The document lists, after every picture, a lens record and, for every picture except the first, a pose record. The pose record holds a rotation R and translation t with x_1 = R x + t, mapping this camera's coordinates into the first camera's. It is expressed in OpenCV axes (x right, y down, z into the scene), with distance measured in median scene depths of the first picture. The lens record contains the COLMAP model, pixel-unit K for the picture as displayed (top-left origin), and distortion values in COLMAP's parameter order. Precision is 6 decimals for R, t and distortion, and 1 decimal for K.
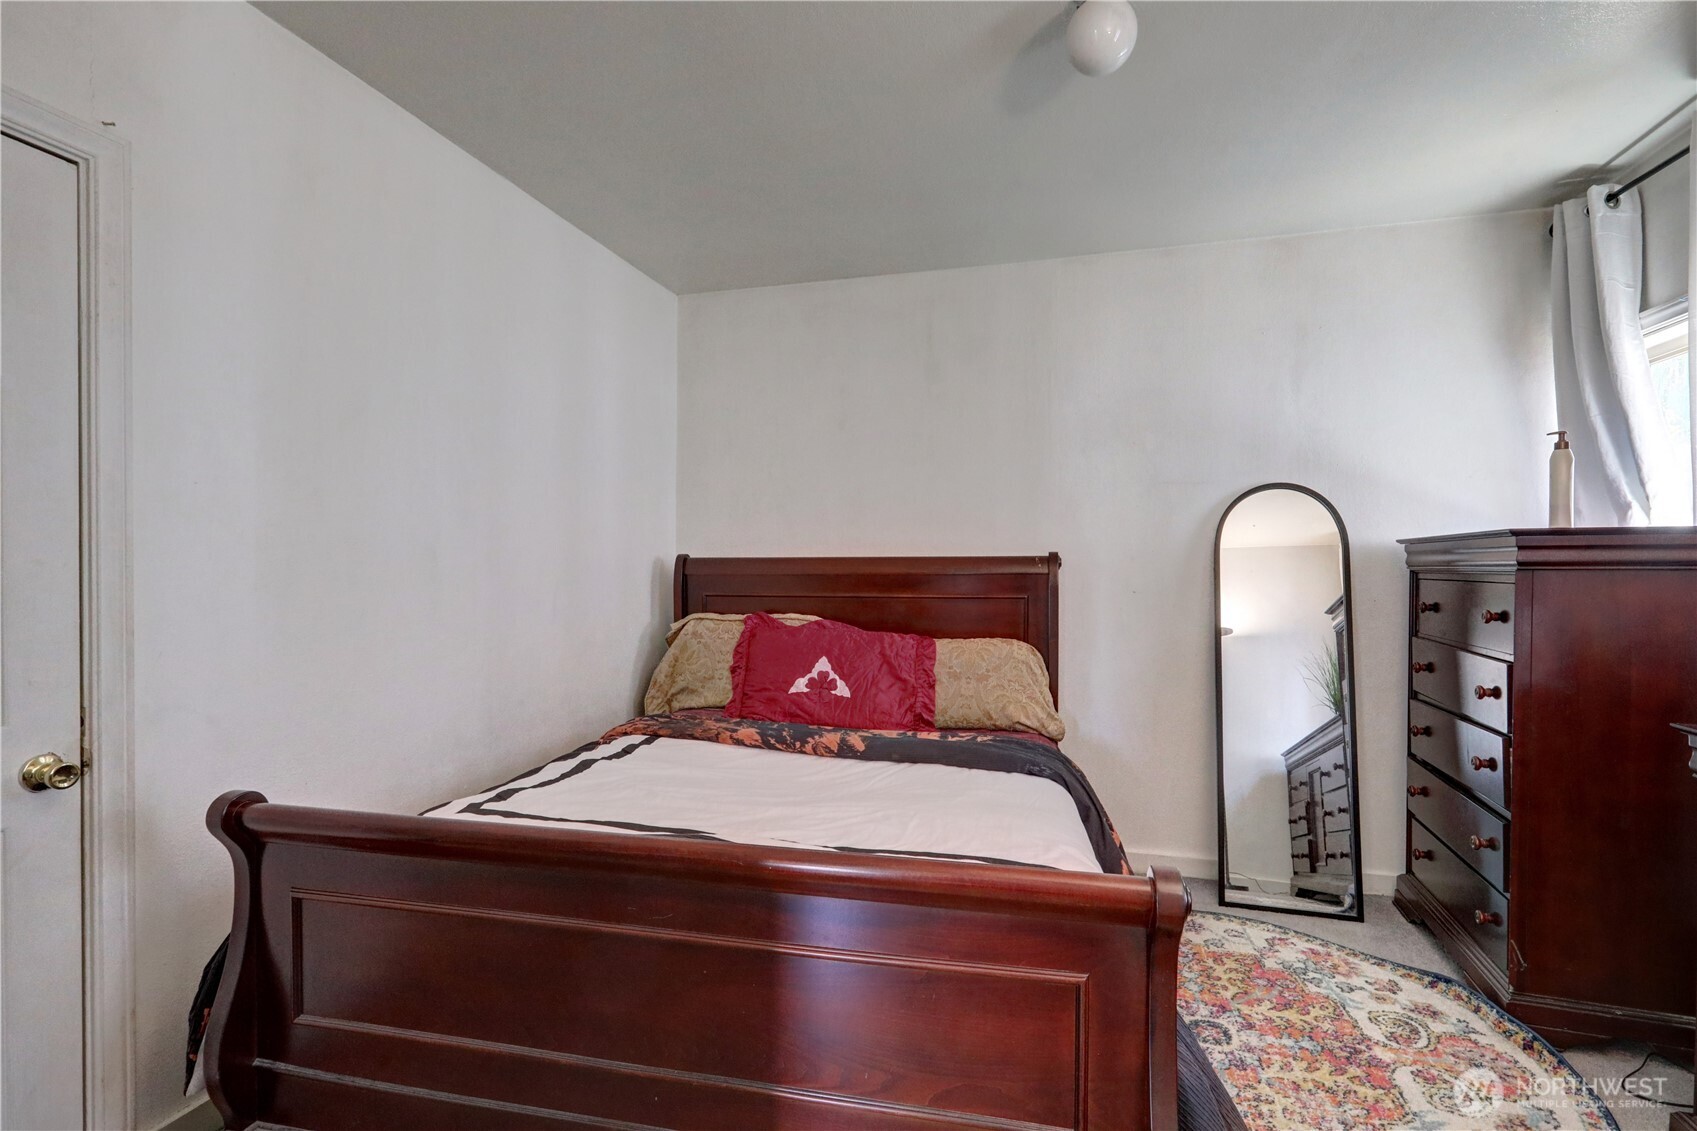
lens RADIAL K [[789.8, 0, 843.2], [0, 789.8, 576.0], [0, 0, 1]] dist [-0.003922, 0.000095]
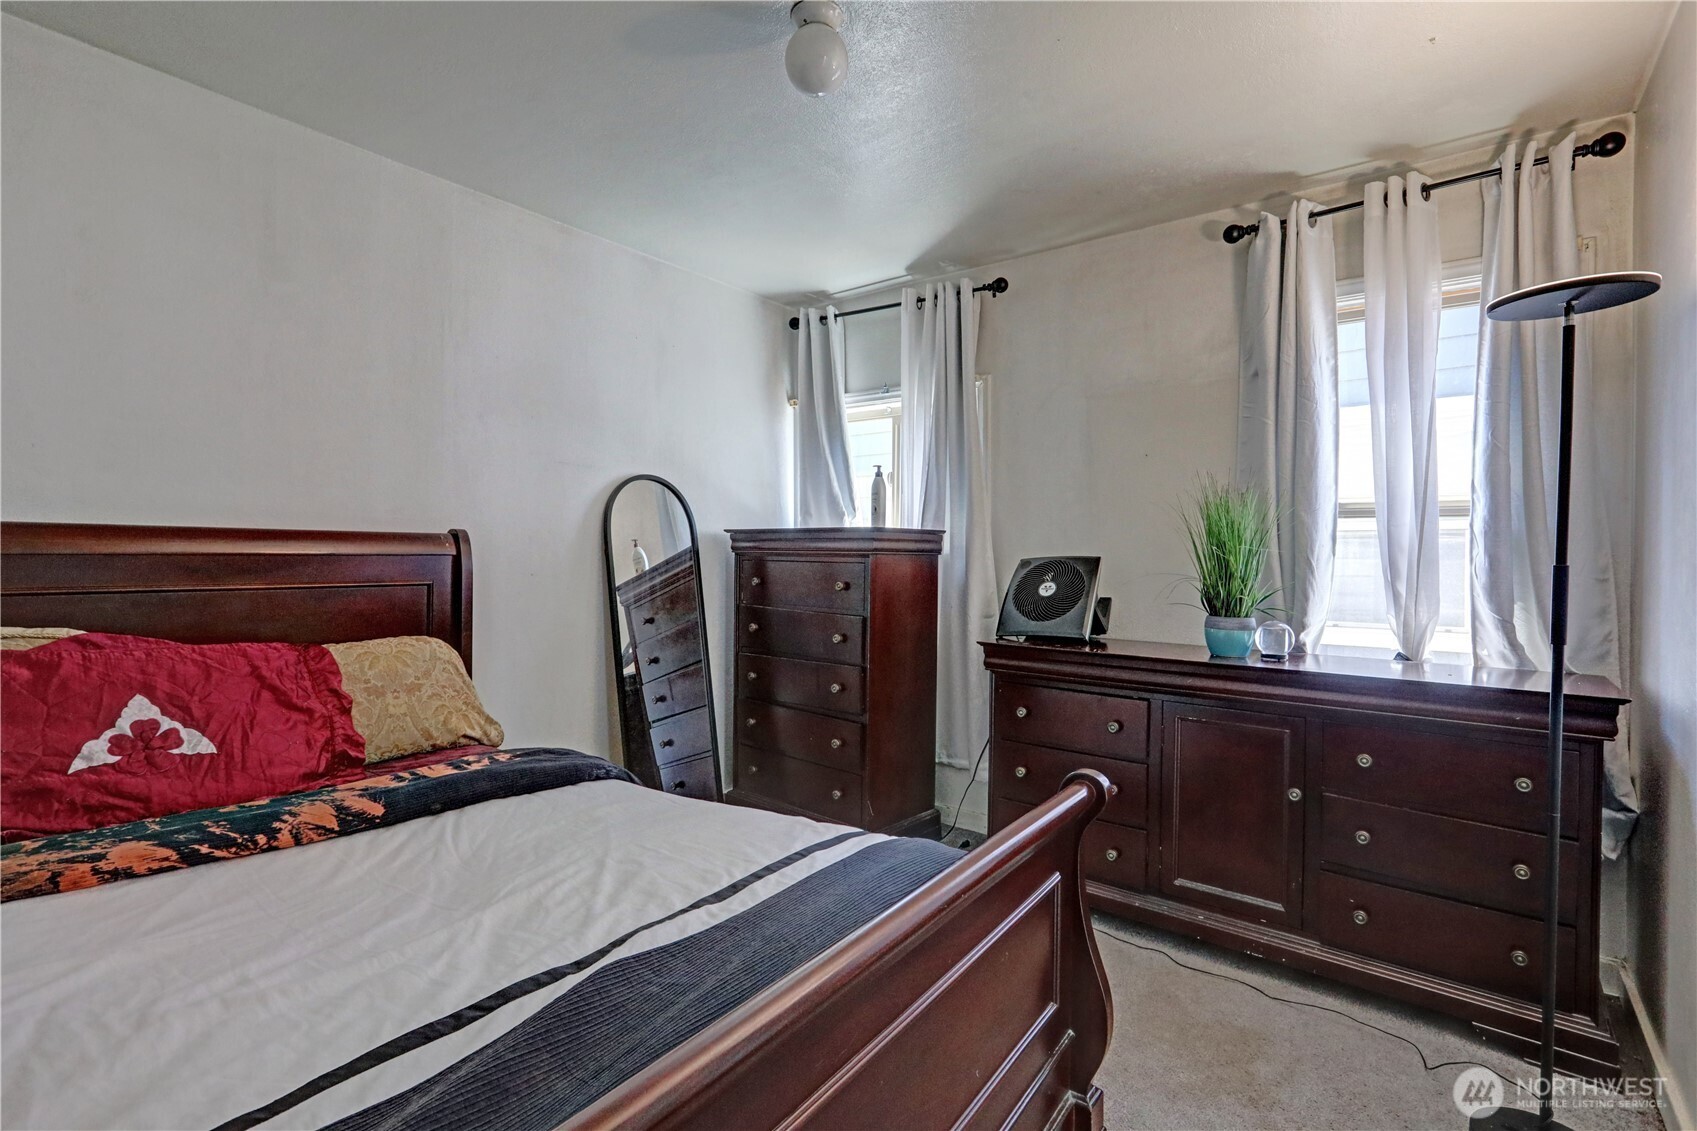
lens RADIAL K [[789.8, 0, 842.8], [0, 789.8, 555.3], [0, 0, 1]] dist [-0.003922, 0.000095]
pose [[0.381708, 0.003921, 0.924275, -0.379684], [-0.003603, 0.999990, -0.002754, -0.001182], [-0.924276, -0.002279, 0.381718, 0.314255]]
